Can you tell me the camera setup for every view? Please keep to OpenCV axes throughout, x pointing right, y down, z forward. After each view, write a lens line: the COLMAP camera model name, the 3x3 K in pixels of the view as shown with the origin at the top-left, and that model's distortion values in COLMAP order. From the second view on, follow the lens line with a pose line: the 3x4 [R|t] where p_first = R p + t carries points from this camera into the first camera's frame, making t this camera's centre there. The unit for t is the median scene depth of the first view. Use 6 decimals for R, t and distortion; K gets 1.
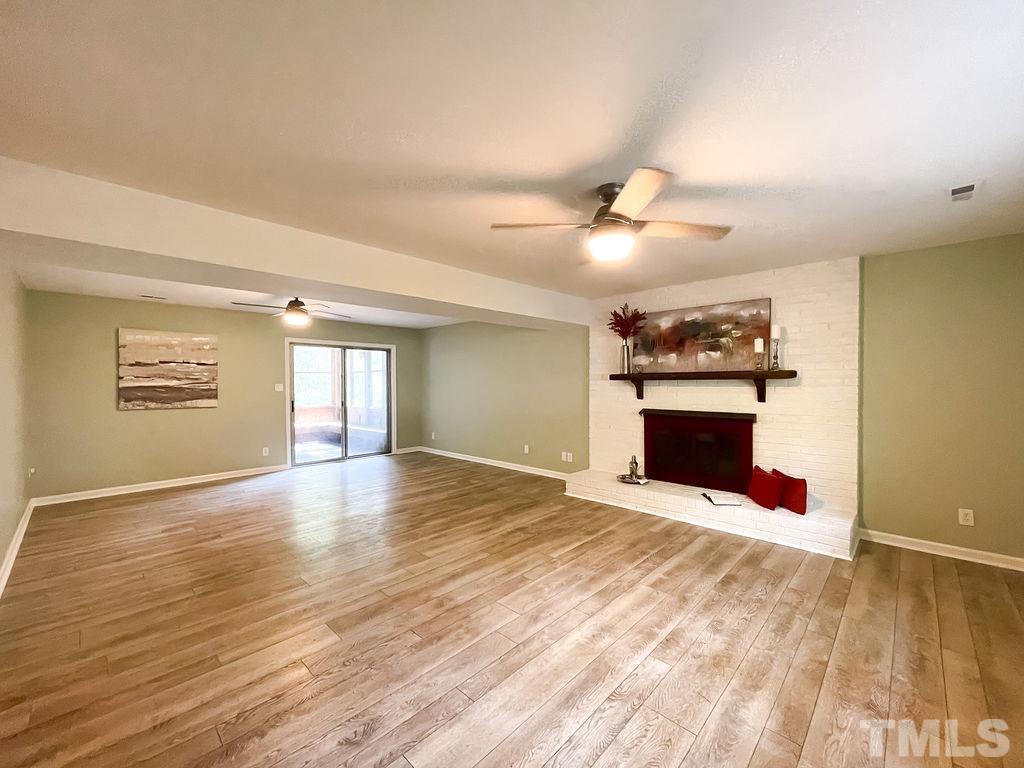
lens RADIAL K [[412.3, 0, 509.7], [0, 412.3, 388.6], [0, 0, 1]] dist [0.001789, -0.000531]
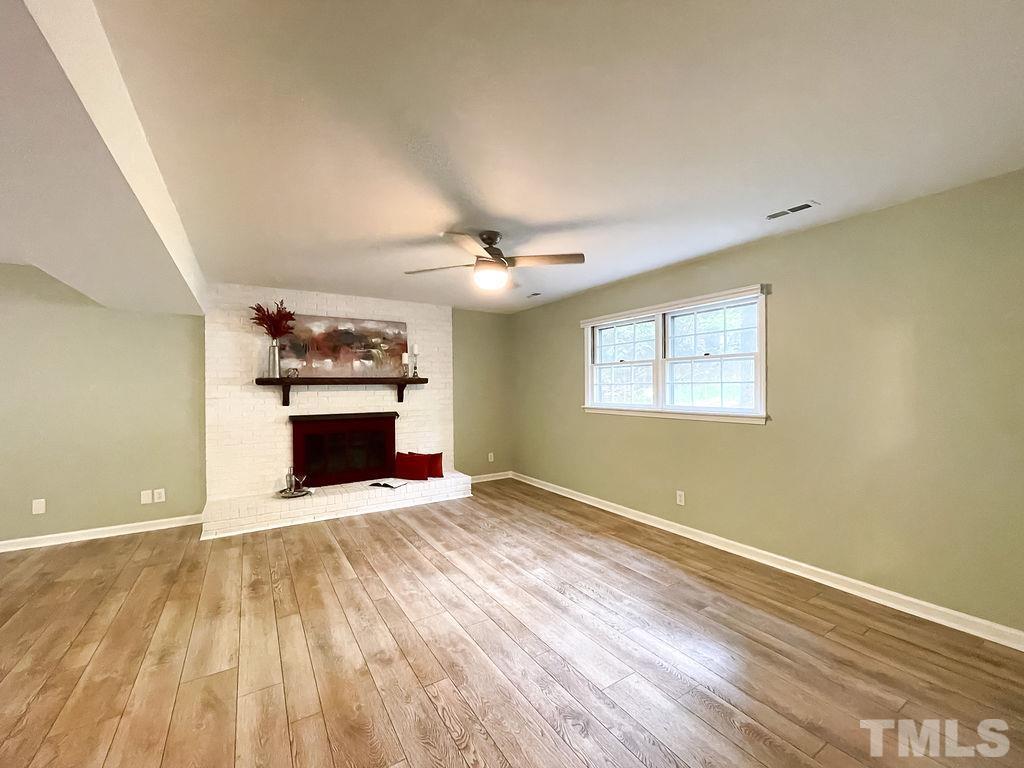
lens RADIAL K [[412.3, 0, 509.7], [0, 412.3, 388.6], [0, 0, 1]] dist [0.001789, -0.000531]
pose [[0.246520, -0.002178, 0.969135, -0.546927], [0.024690, 0.999687, -0.004034, 0.004062], [-0.968823, 0.024922, 0.246496, 0.347519]]
